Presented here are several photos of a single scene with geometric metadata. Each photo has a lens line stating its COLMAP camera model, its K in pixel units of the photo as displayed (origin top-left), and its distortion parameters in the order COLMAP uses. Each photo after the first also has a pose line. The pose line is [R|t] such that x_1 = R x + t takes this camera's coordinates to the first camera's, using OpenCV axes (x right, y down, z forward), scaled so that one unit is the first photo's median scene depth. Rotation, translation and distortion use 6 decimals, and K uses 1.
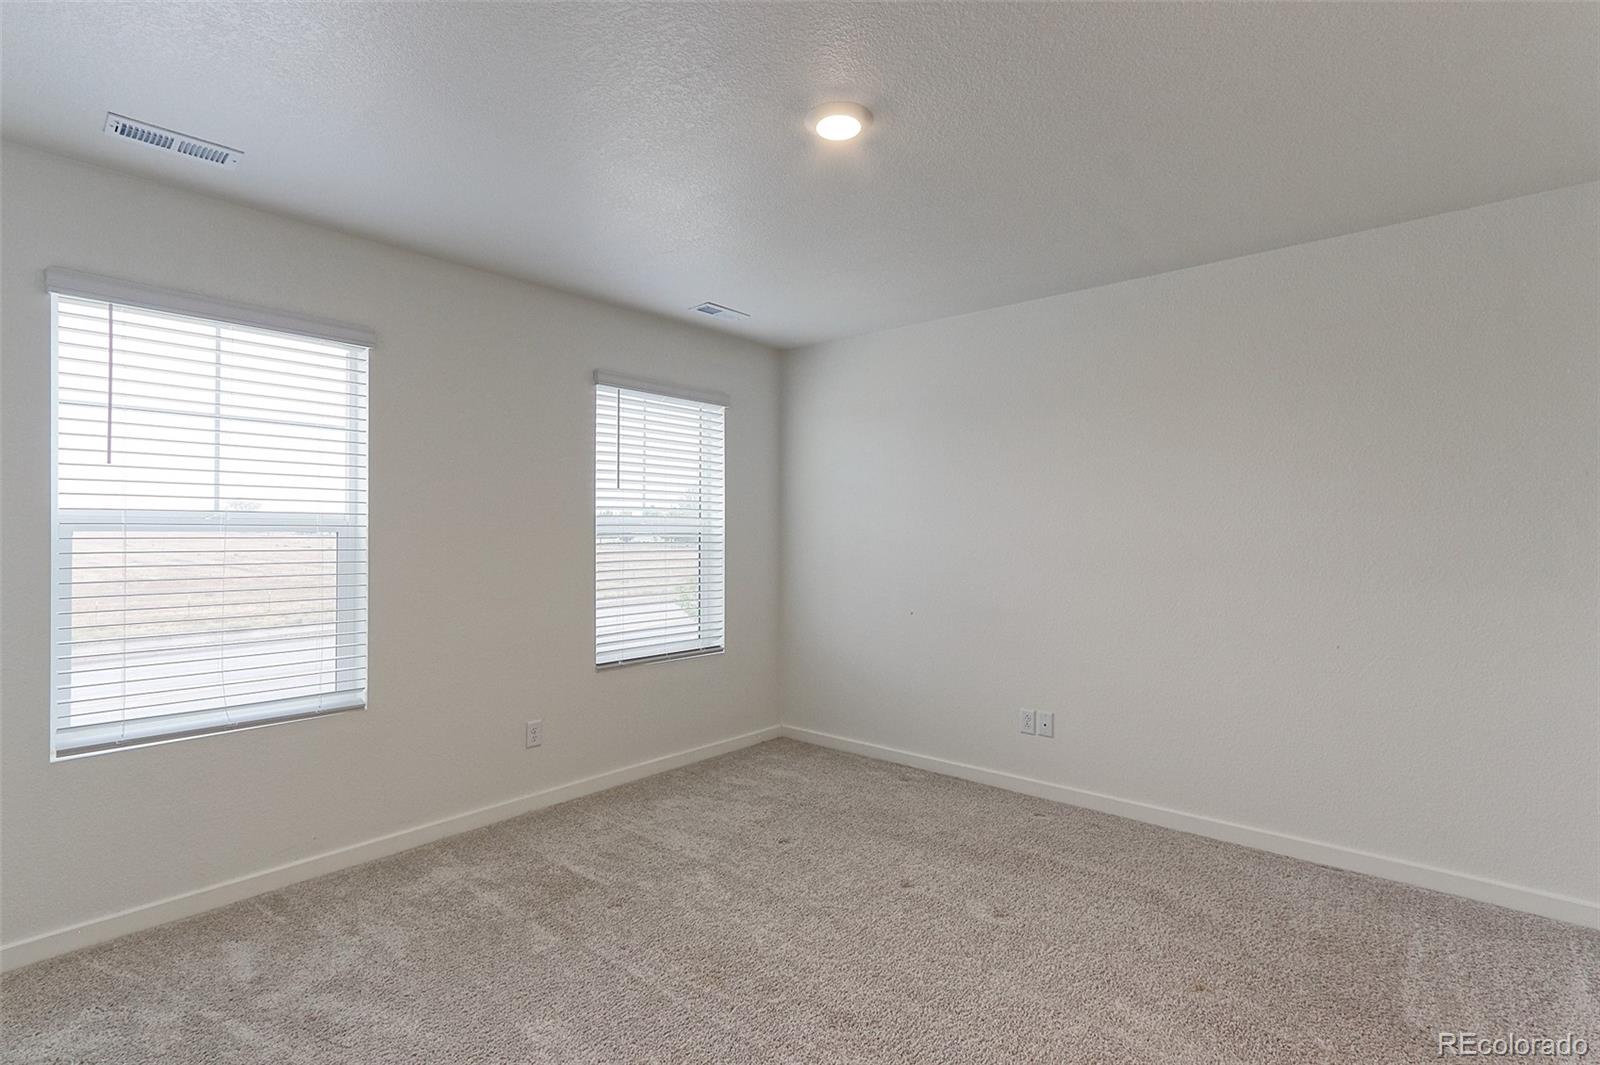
lens RADIAL K [[756.3, 0, 796.3], [0, 756.3, 530.4], [0, 0, 1]] dist [0.000932, 0.004984]
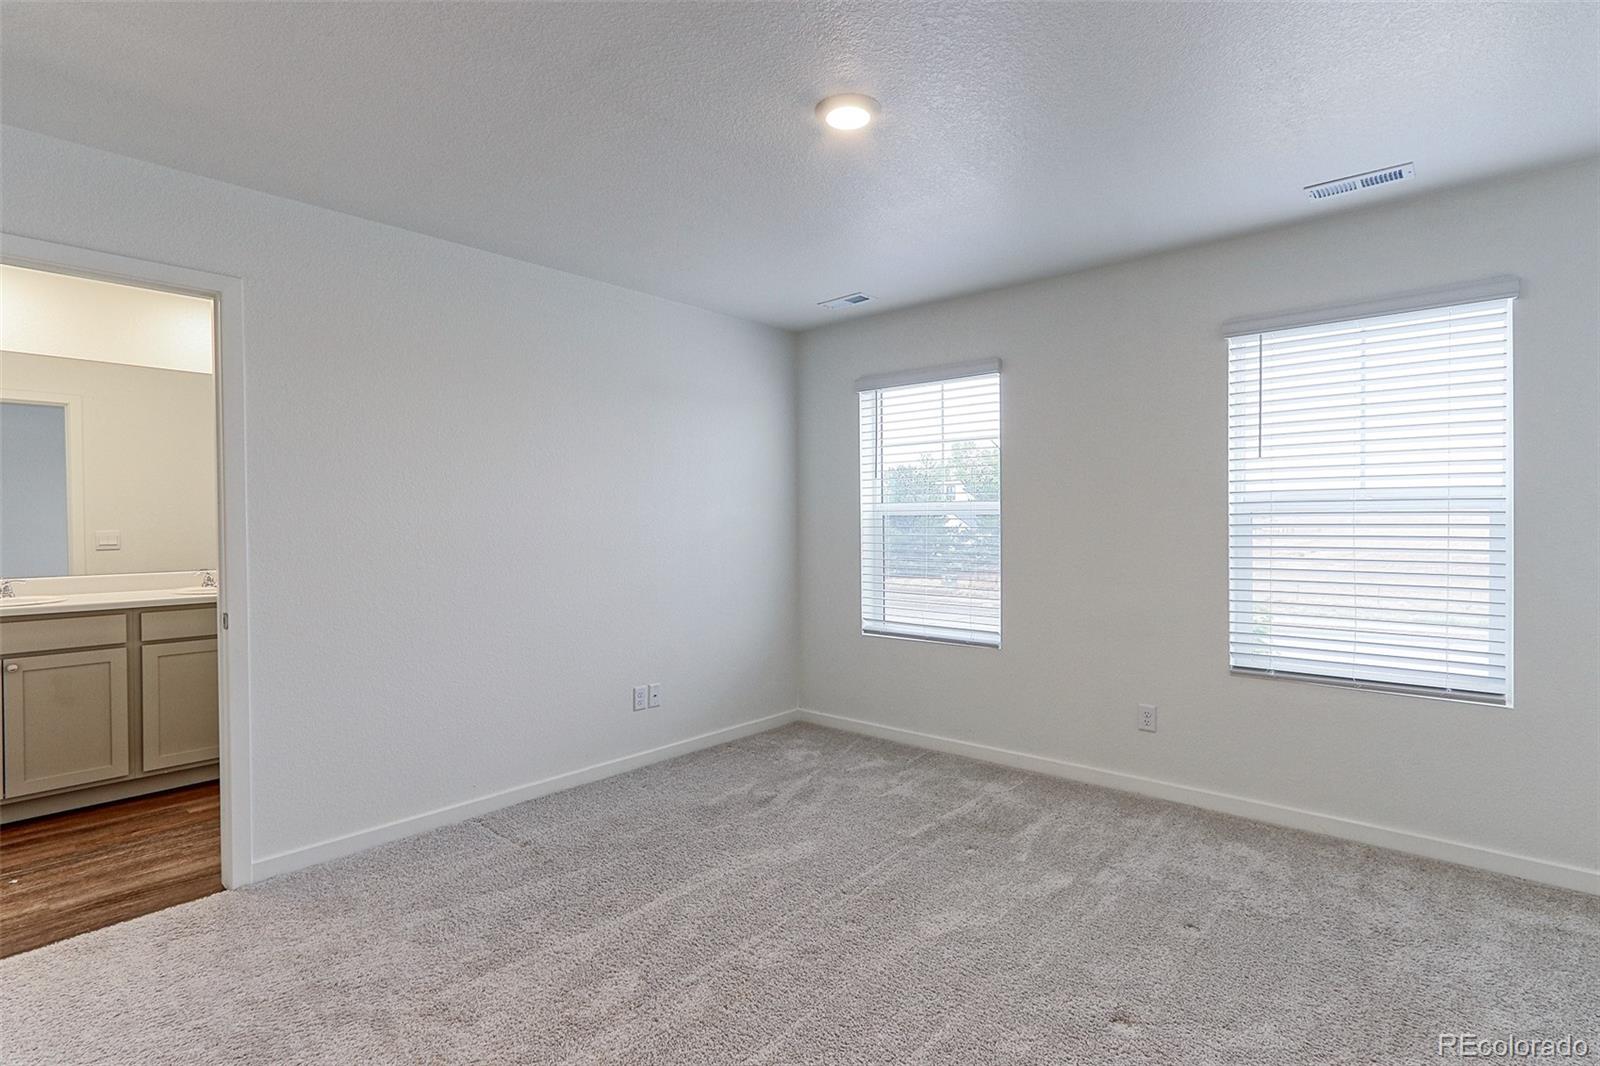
lens RADIAL K [[743.8, 0, 793.1], [0, 743.8, 530.6], [0, 0, 1]] dist [-0.002931, 0.004965]
pose [[0.016598, 0.008439, -0.999827, 0.666377], [0.005647, 0.999948, 0.008534, 0.016947], [0.999846, -0.005787, 0.016550, 0.578601]]
